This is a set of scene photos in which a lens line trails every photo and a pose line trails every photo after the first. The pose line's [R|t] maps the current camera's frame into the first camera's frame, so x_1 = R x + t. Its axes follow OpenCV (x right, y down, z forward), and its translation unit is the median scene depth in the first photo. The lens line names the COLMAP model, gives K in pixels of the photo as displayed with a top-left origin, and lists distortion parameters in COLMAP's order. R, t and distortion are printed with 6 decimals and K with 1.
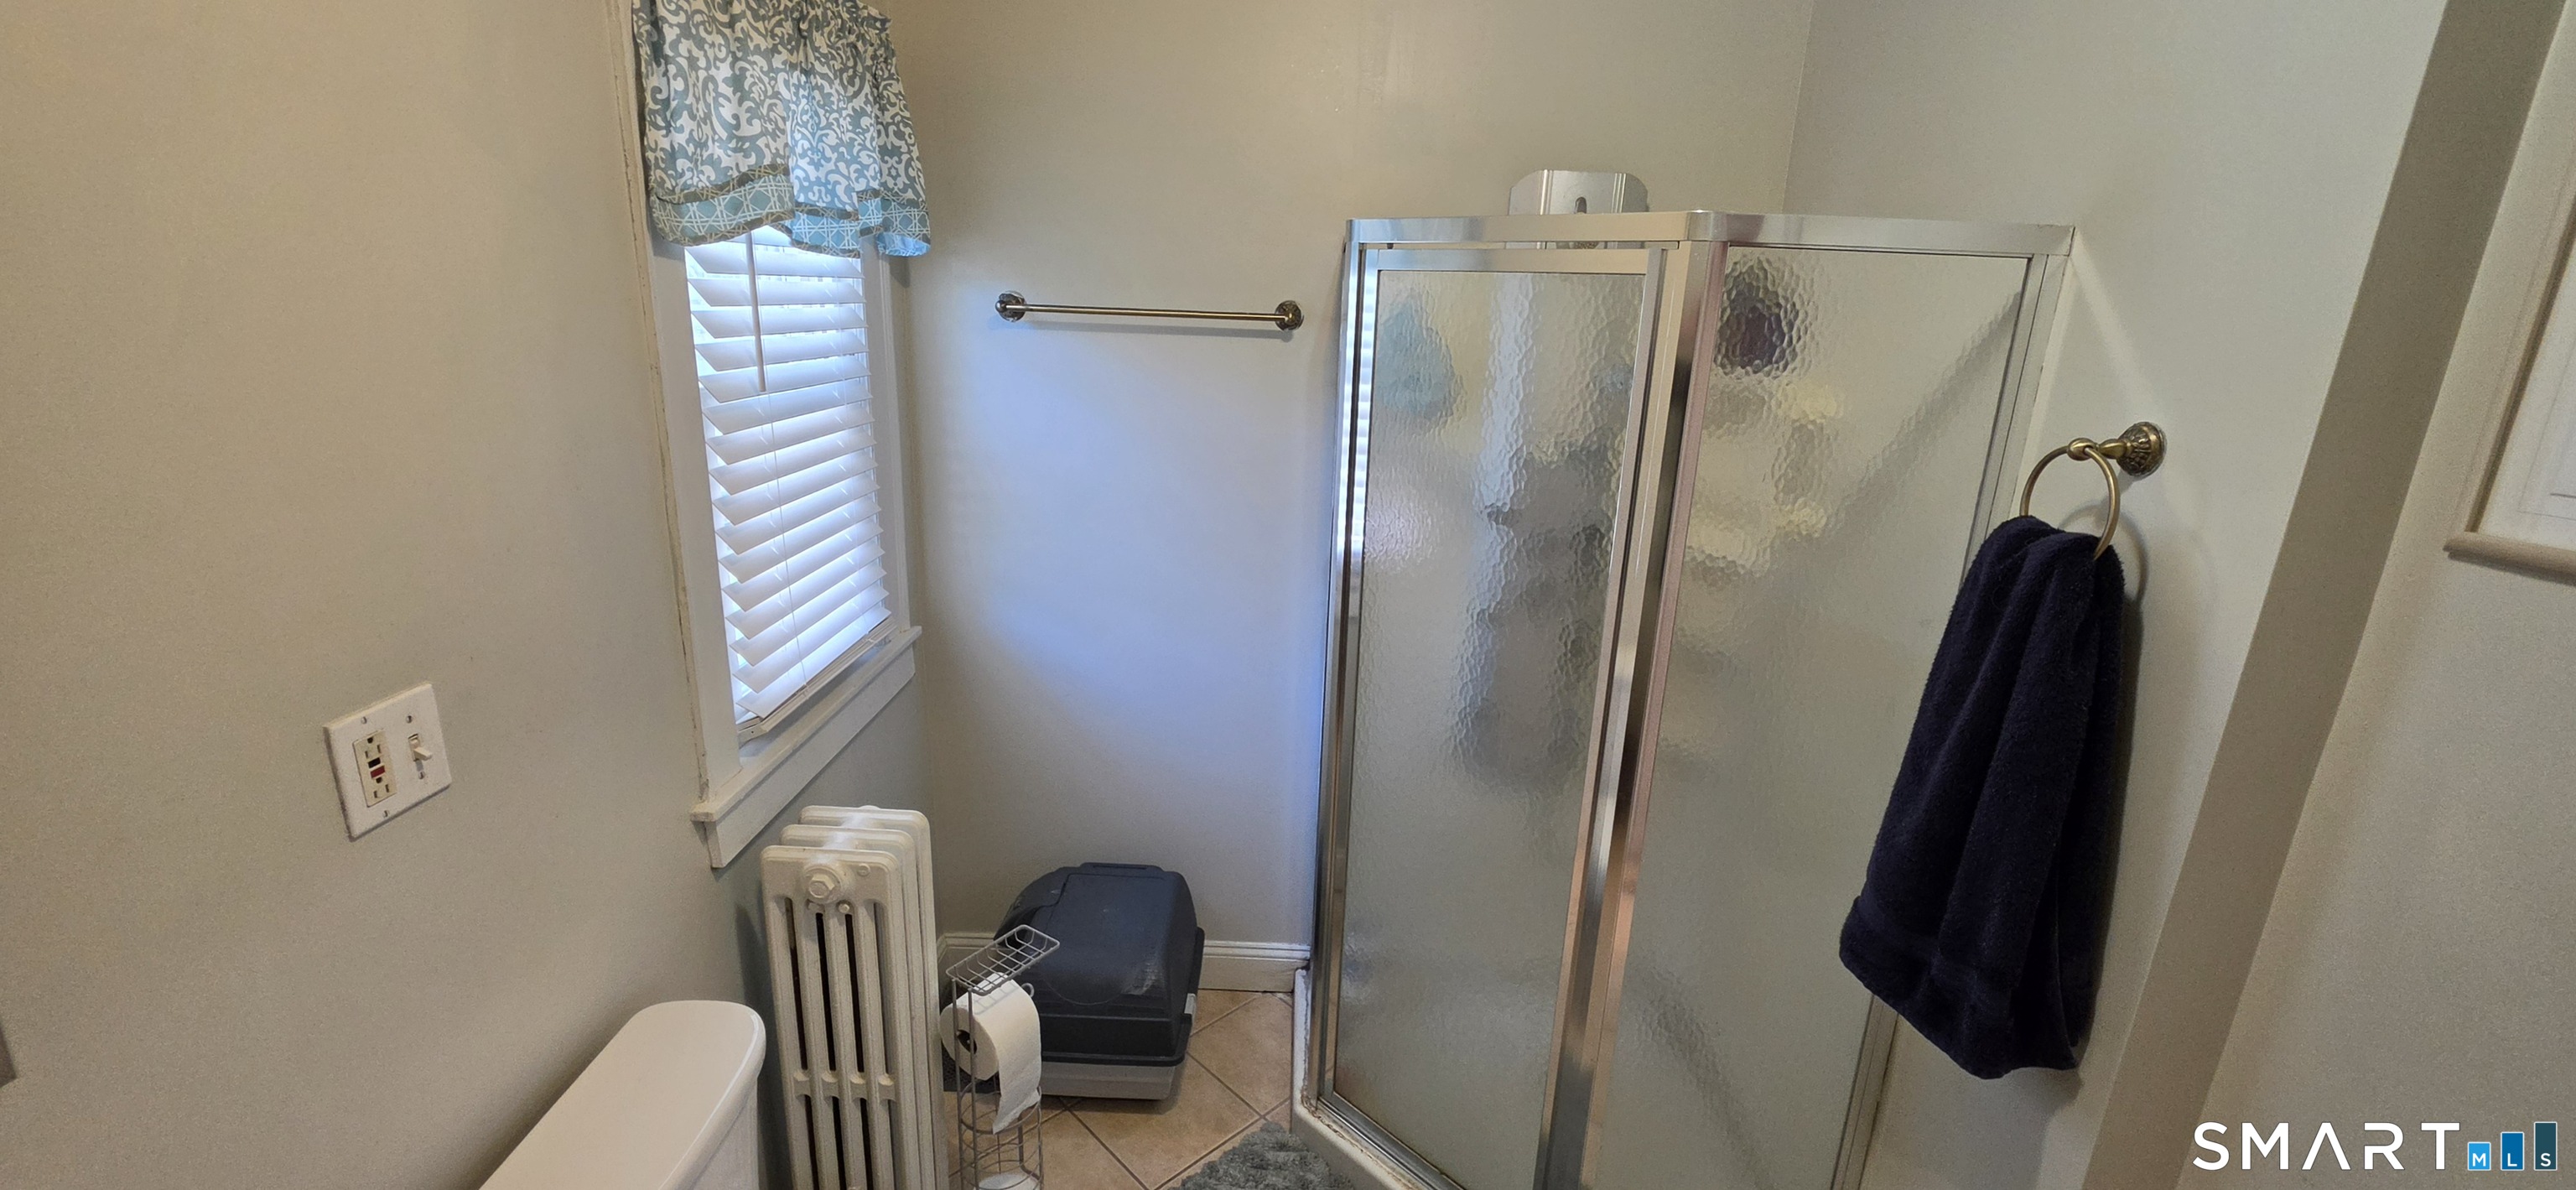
lens RADIAL K [[1045.3, 0, 1287.7], [0, 1045.3, 581.5], [0, 0, 1]] dist [-0.002554, 0.001408]
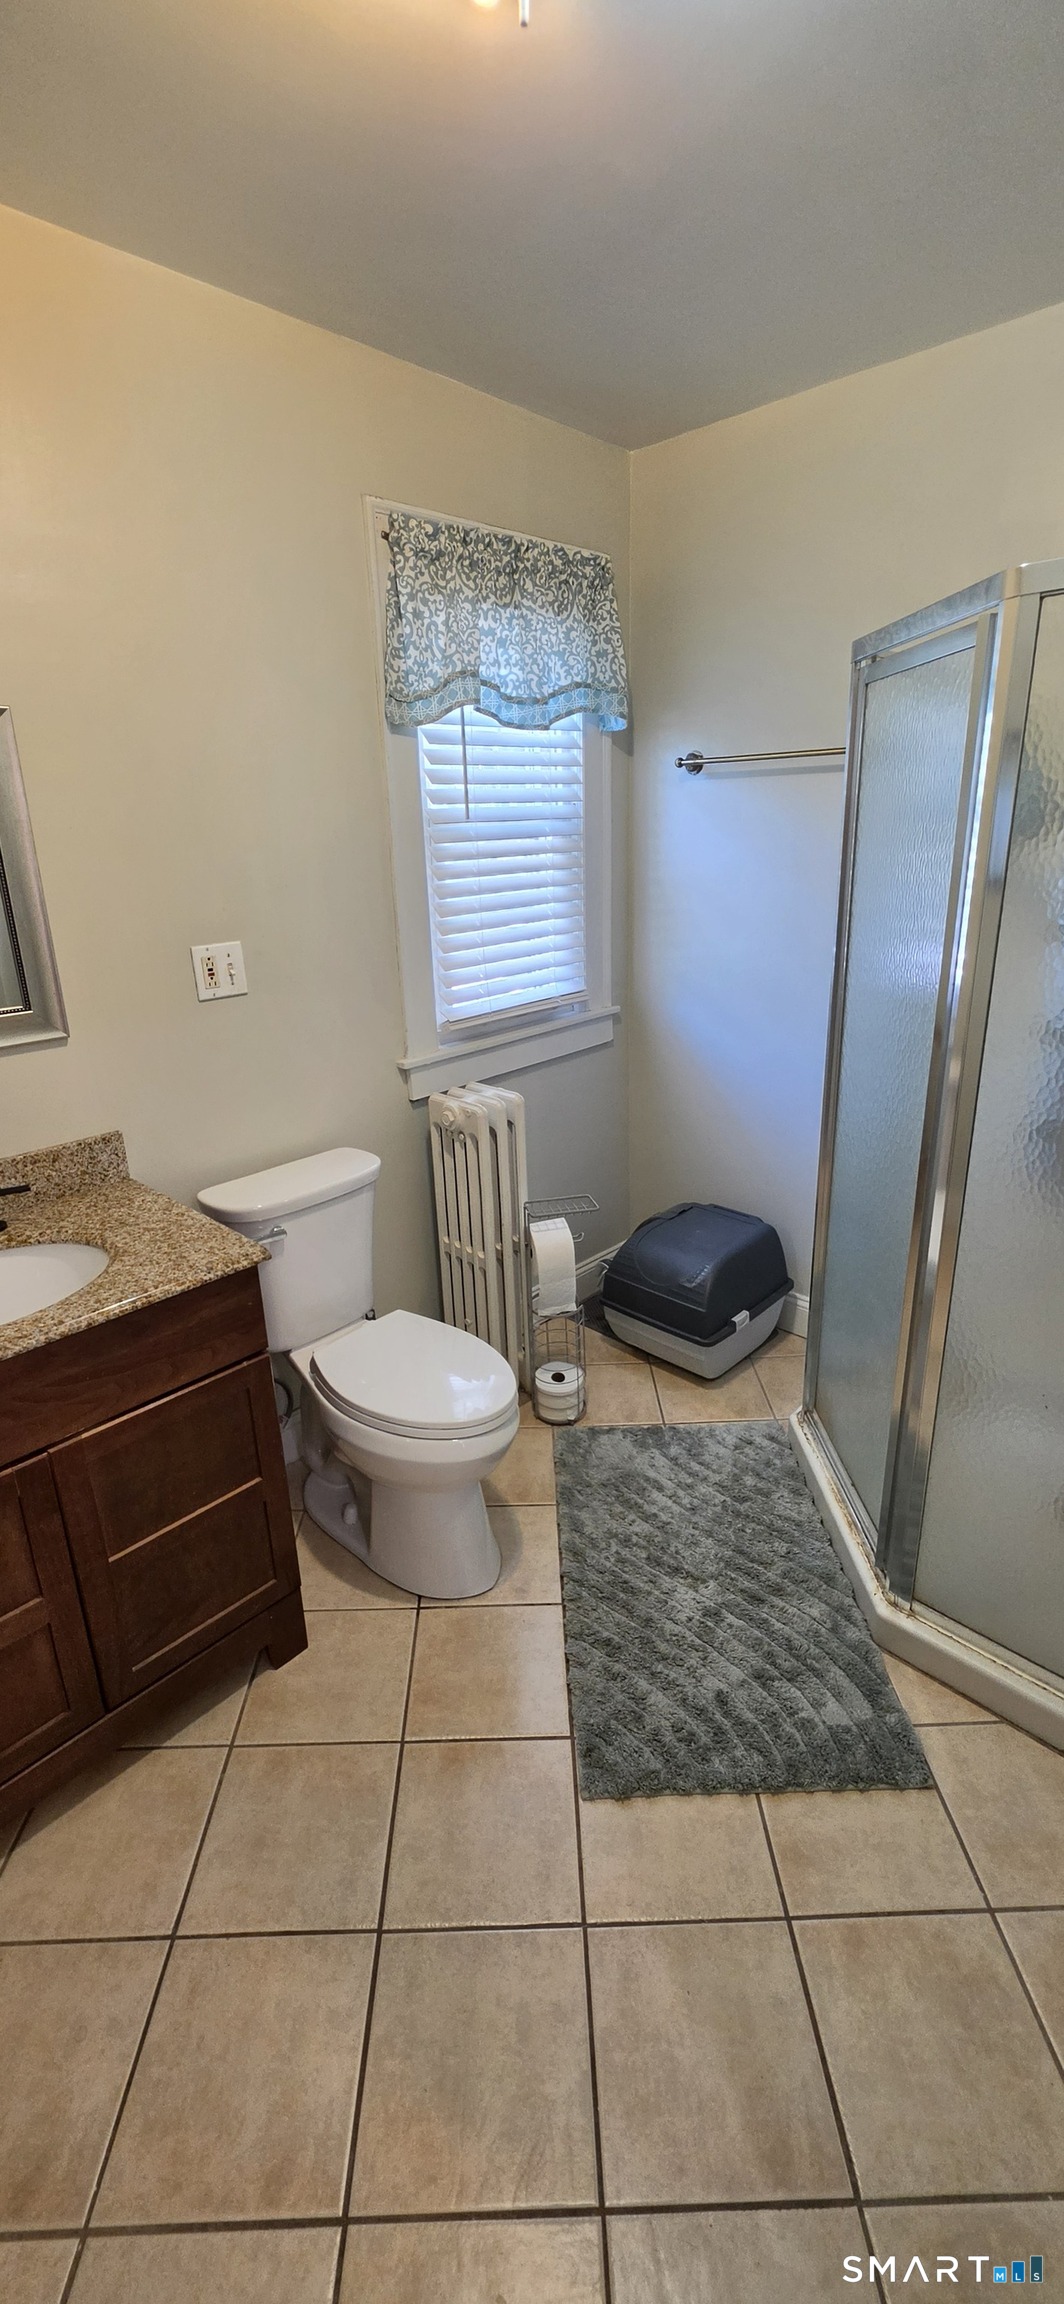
lens RADIAL K [[934.8, 0, 539.6], [0, 934.8, 1153.0], [0, 0, 1]] dist [-0.002554, 0.001408]
pose [[0.722725, 0.171788, -0.669446, 0.686284], [-0.121738, 0.985114, 0.121366, 0.150065], [0.680330, -0.006217, 0.732880, 0.000953]]
